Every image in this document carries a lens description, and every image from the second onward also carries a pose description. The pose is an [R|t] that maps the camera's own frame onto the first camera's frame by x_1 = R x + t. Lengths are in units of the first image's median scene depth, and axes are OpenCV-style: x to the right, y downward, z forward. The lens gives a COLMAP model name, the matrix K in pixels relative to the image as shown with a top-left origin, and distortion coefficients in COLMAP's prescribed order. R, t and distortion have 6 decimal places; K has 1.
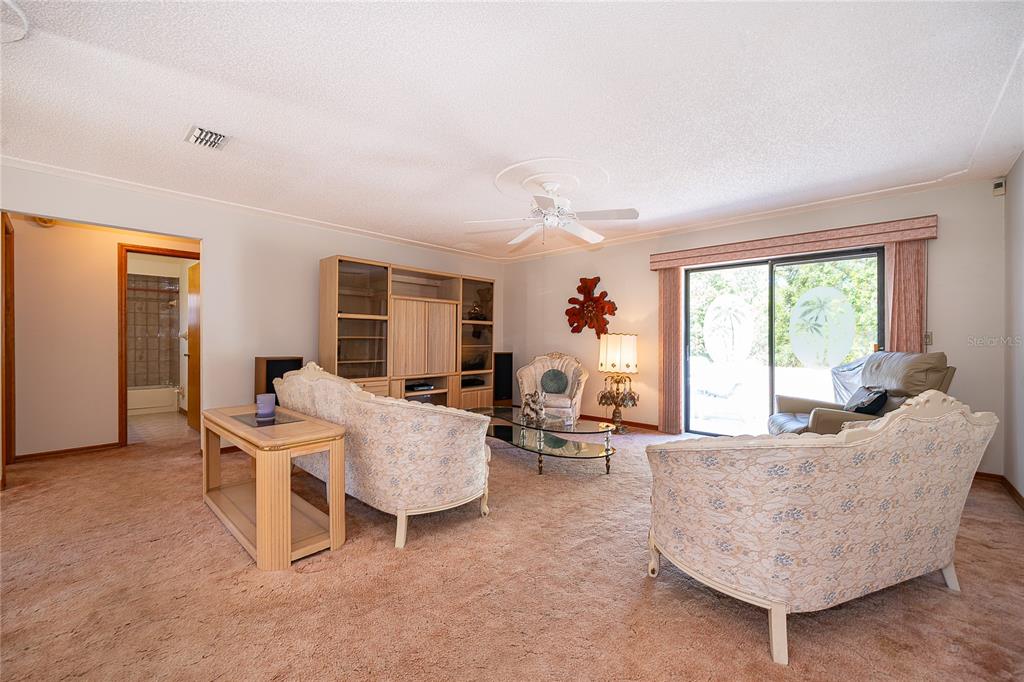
lens RADIAL K [[413.7, 0, 510.9], [0, 413.7, 342.4], [0, 0, 1]] dist [-0.001755, -0.000130]
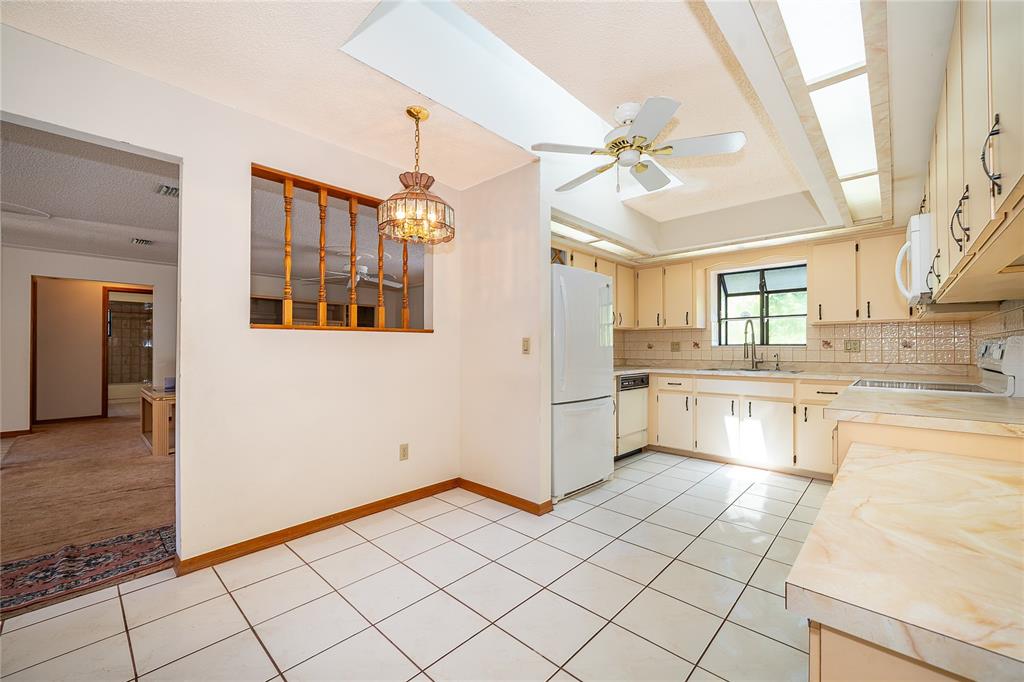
lens RADIAL K [[413.7, 0, 510.9], [0, 413.7, 342.4], [0, 0, 1]] dist [-0.001755, -0.000130]
pose [[0.999954, -0.003591, -0.008924, 0.510914], [0.003426, 0.999824, -0.018458, 0.003246], [0.008989, 0.018427, 0.999790, -0.457032]]
